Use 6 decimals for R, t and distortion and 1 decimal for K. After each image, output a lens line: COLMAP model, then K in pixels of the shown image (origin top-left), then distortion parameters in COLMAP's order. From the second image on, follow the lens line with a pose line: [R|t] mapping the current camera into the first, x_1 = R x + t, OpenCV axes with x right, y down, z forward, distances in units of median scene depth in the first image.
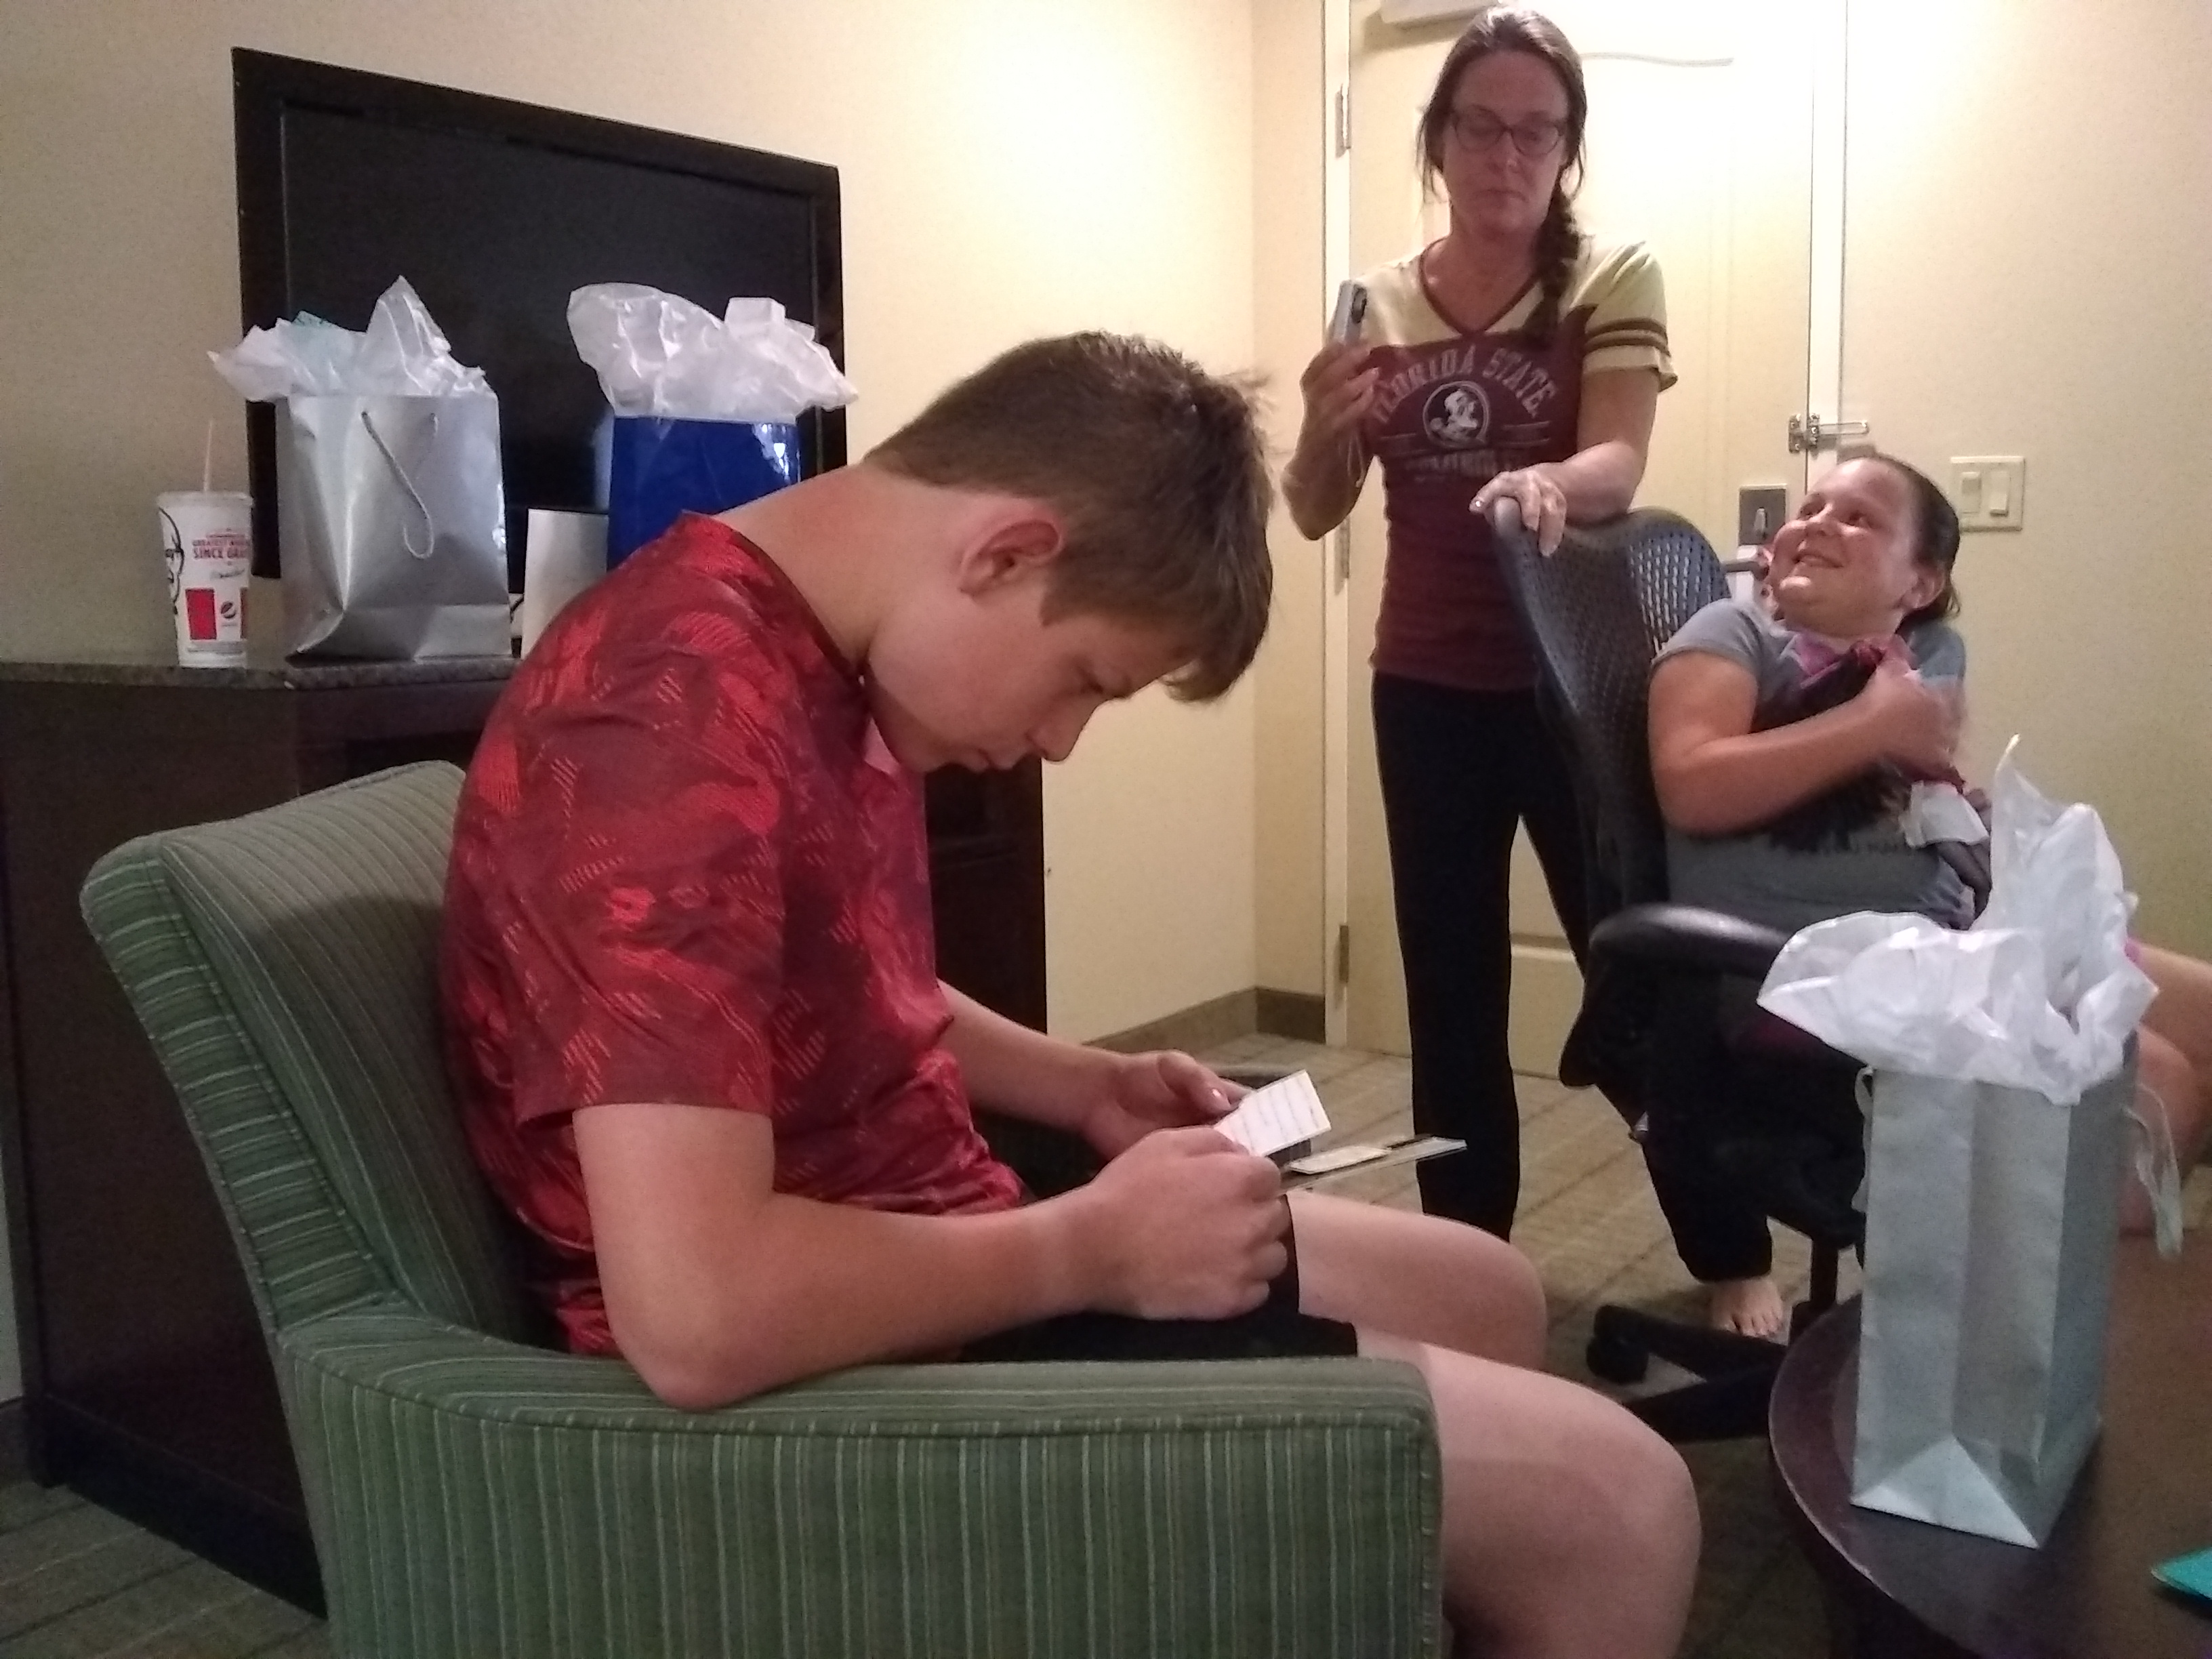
lens RADIAL K [[1974.6, 0, 1101.0], [0, 1974.6, 826.3], [0, 0, 1]] dist [0.003941, -0.110354]
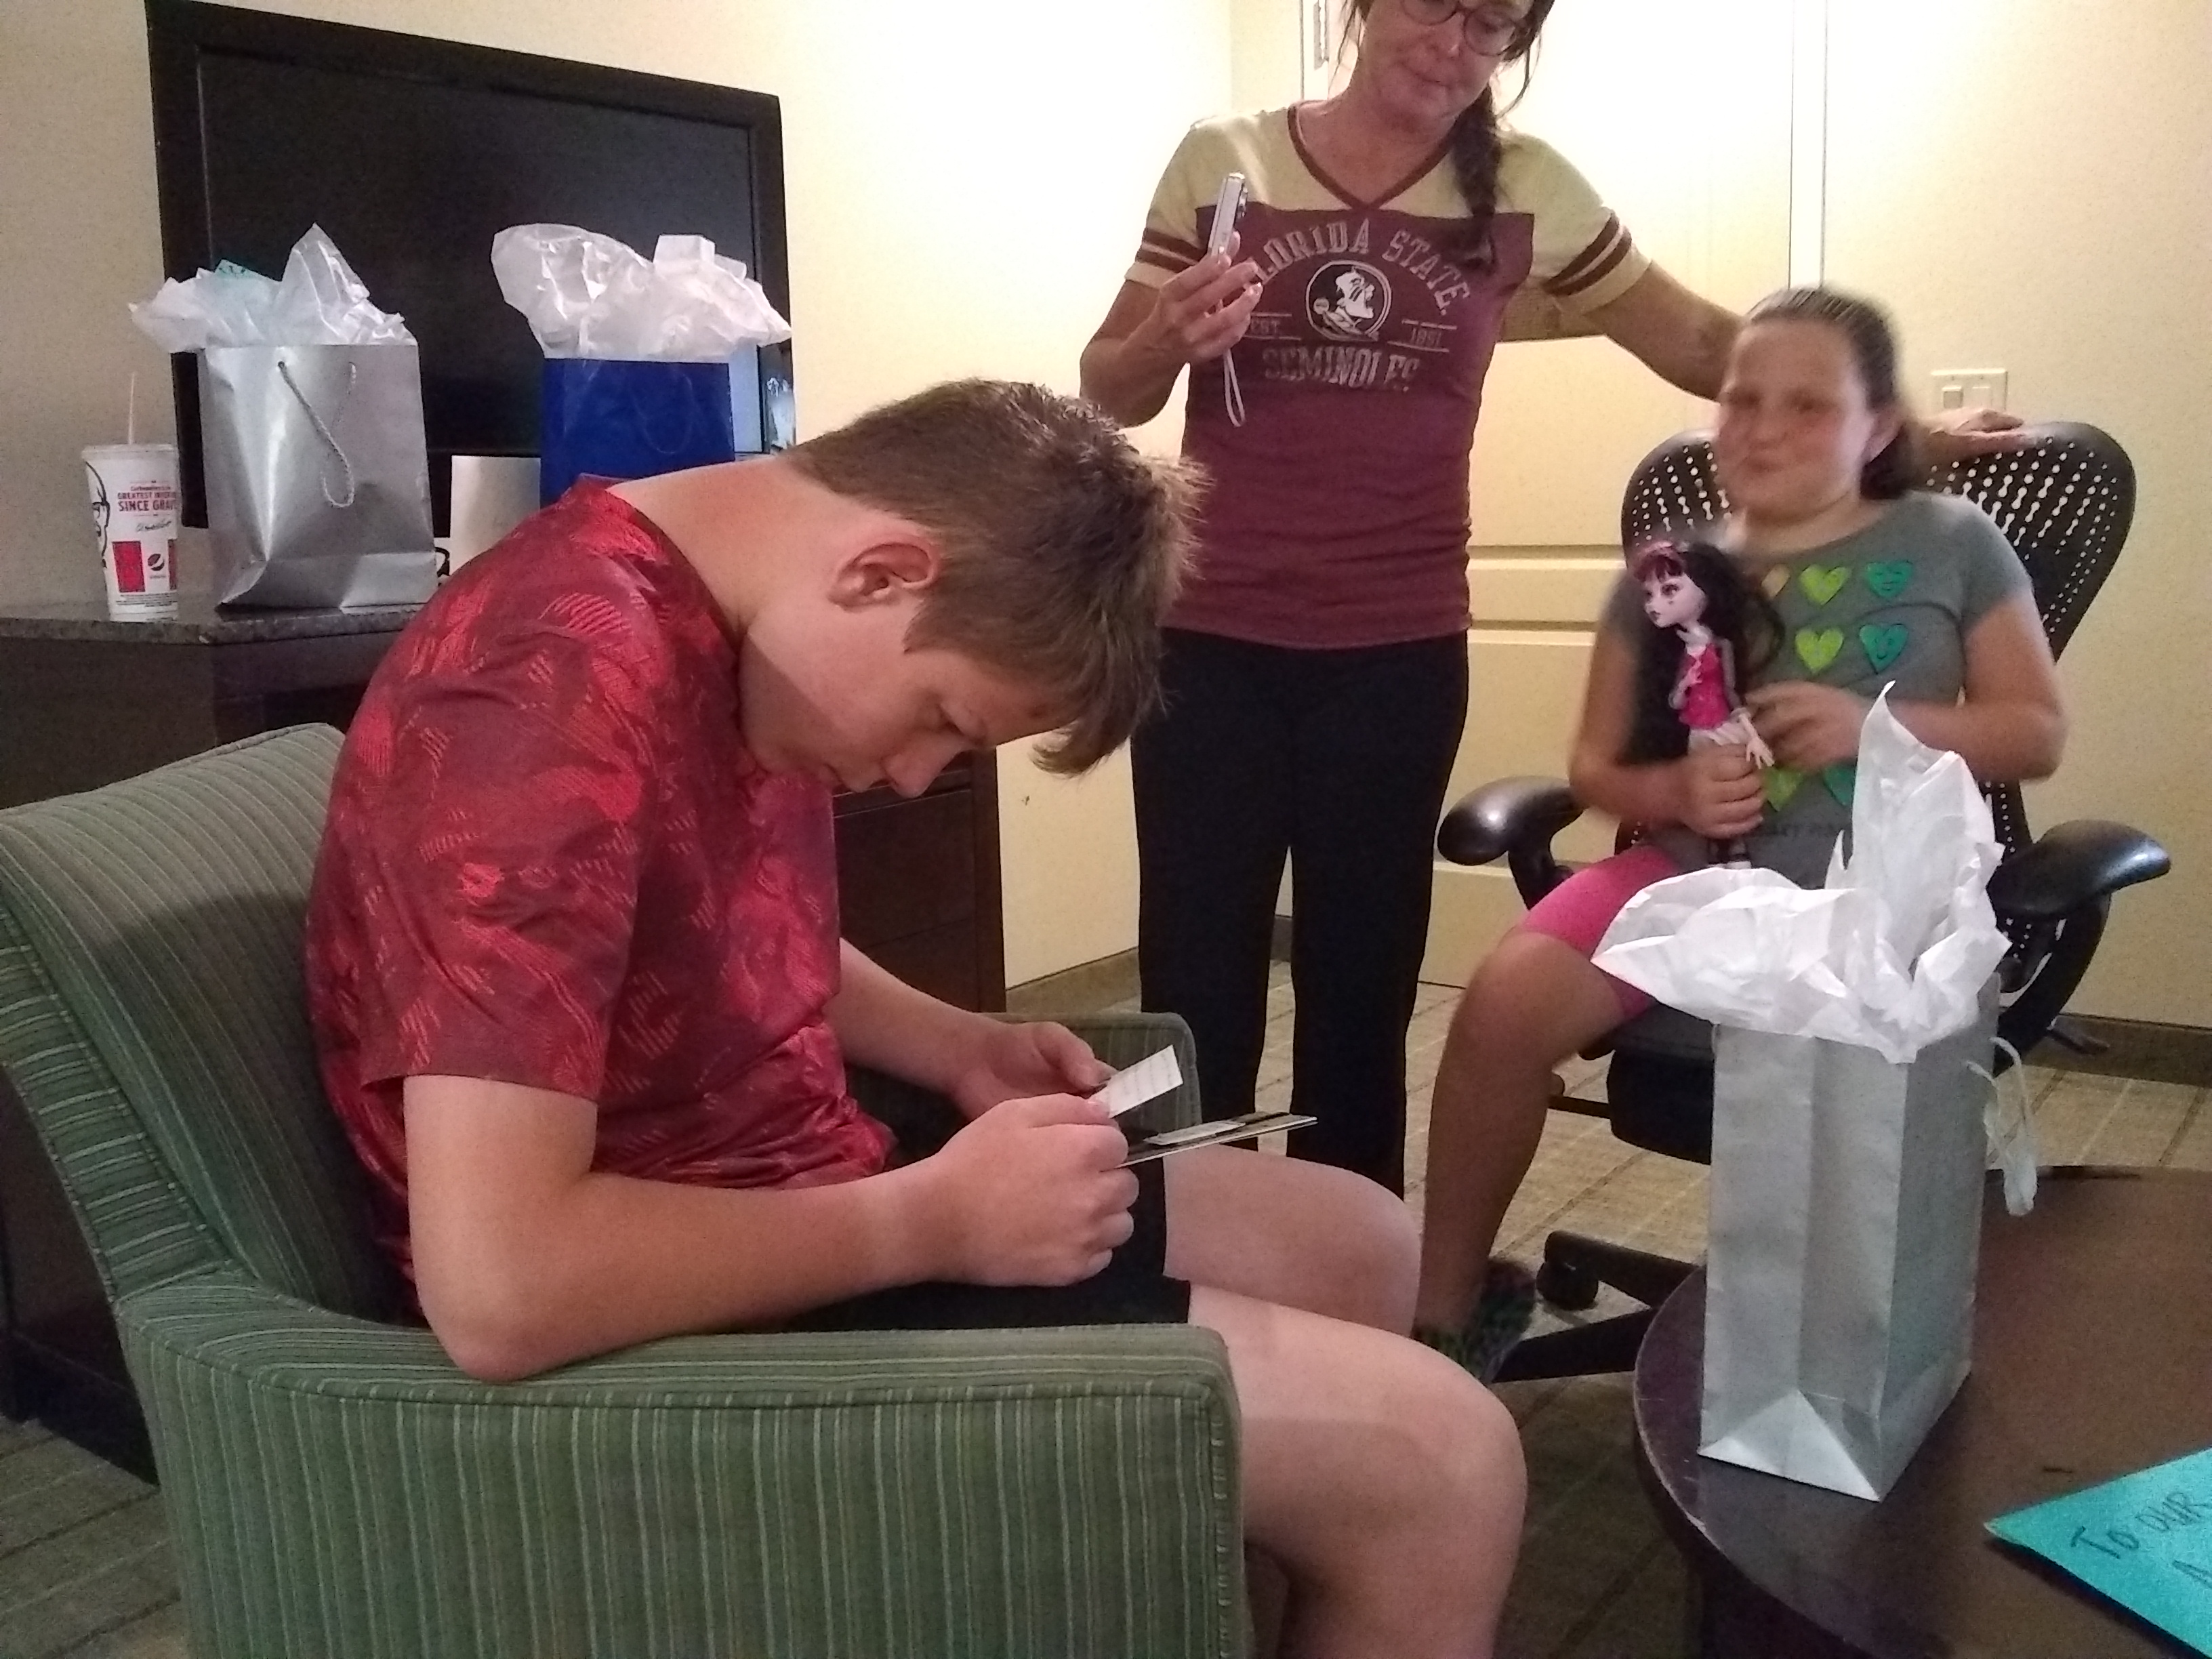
lens RADIAL K [[1974.6, 0, 1101.0], [0, 1974.6, 826.3], [0, 0, 1]] dist [0.003941, -0.110354]
pose [[0.999779, -0.010346, -0.018312, 0.105381], [0.011150, 0.998953, 0.044373, -0.026574], [0.017834, -0.044567, 0.998847, 0.001931]]
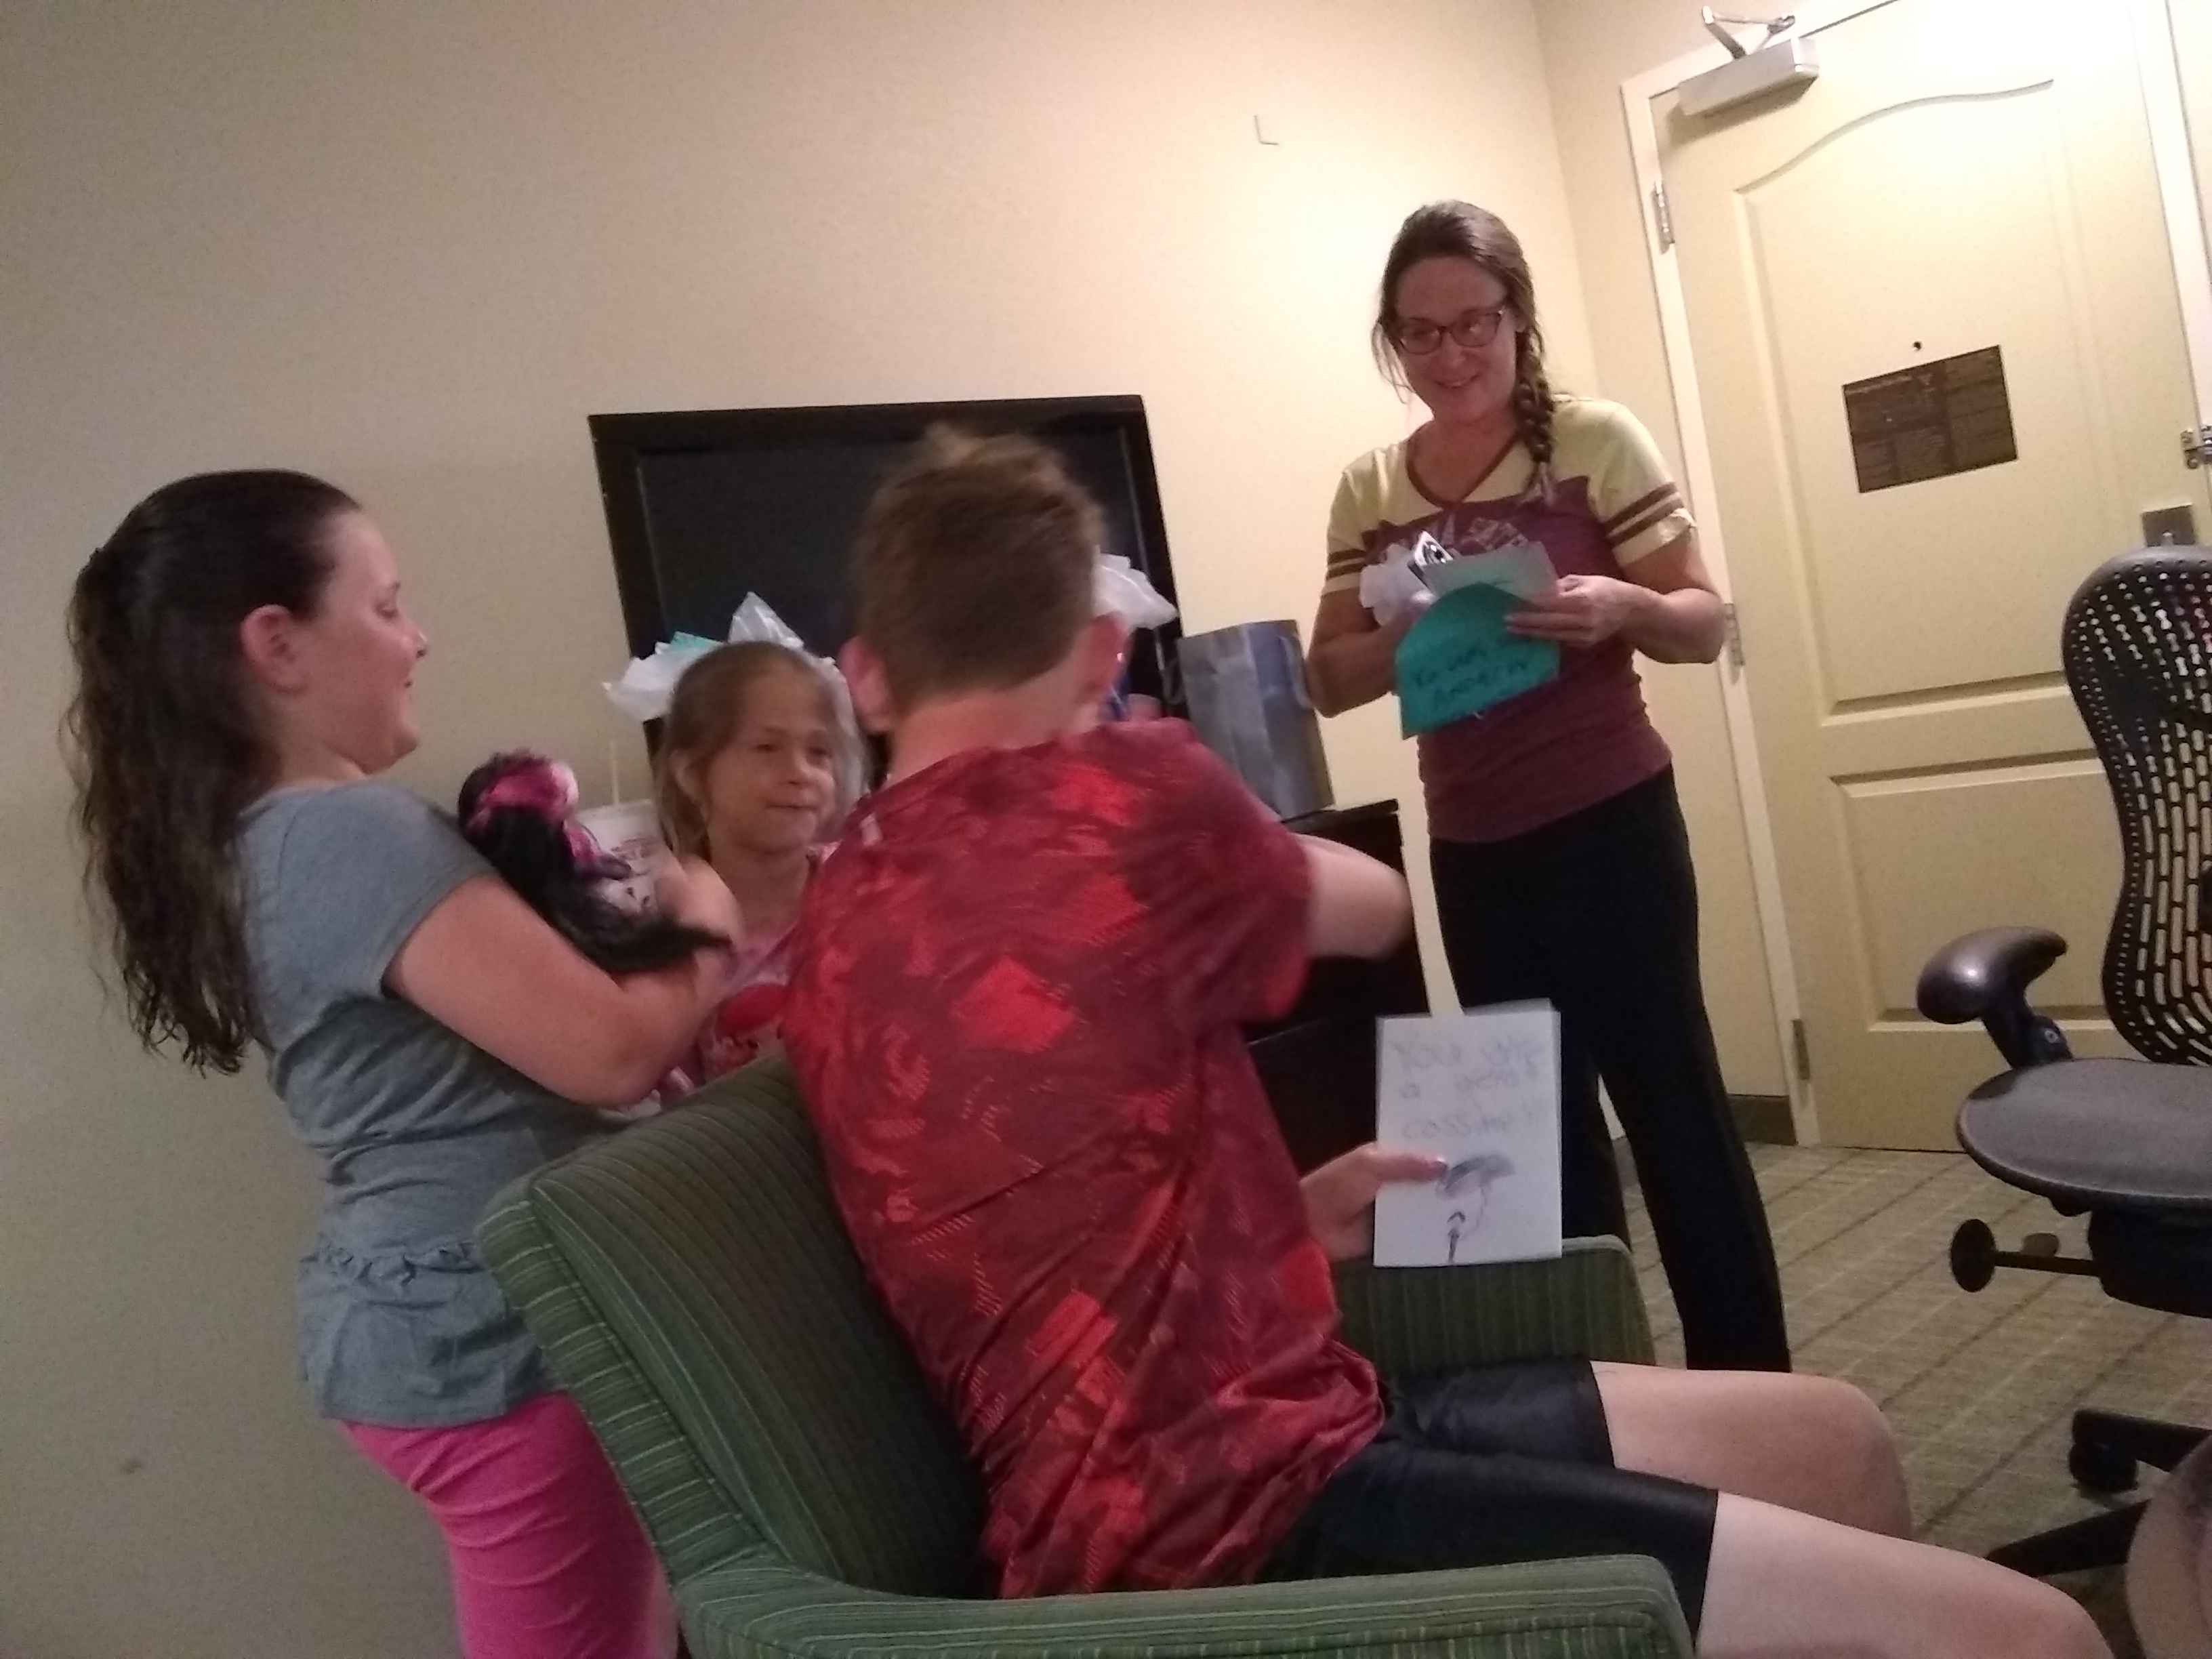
lens RADIAL K [[1991.7, 0, 1103.0], [0, 1991.7, 825.1], [0, 0, 1]] dist [-0.006125, -0.110884]
pose [[0.961818, -0.145403, -0.231870, 0.153521], [0.131184, 0.988464, -0.075689, -0.063139], [0.240201, 0.042382, 0.969798, -0.095640]]
